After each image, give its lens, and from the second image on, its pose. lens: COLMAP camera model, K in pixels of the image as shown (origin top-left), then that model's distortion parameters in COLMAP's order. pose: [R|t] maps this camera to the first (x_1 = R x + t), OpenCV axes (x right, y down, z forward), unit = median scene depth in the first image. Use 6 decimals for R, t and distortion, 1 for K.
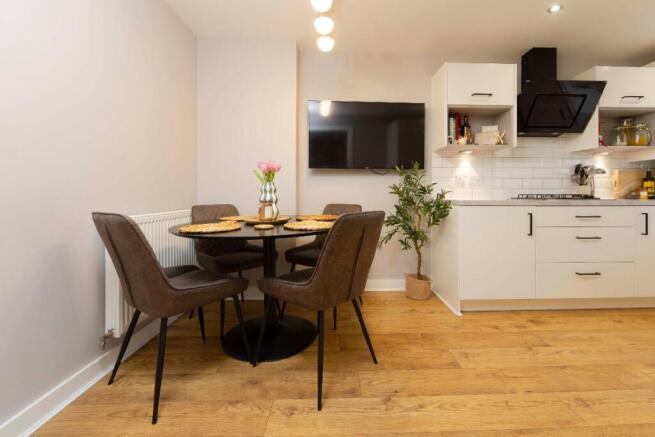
lens RADIAL K [[265.1, 0, 351.3], [0, 265.1, 191.8], [0, 0, 1]] dist [-0.001188, -0.000077]
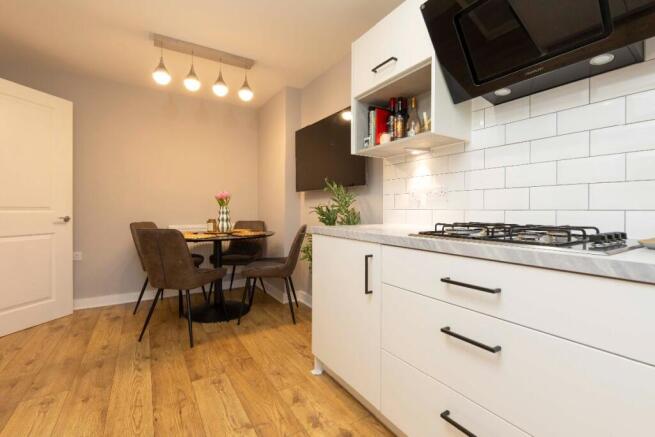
lens RADIAL K [[292.4, 0, 343.4], [0, 292.4, 207.4], [0, 0, 1]] dist [-0.000909, -0.000155]
pose [[0.517403, -0.007293, -0.855711, 1.408908], [0.000714, 0.999967, -0.008091, -0.019417], [0.855742, 0.003575, 0.517391, 0.738230]]
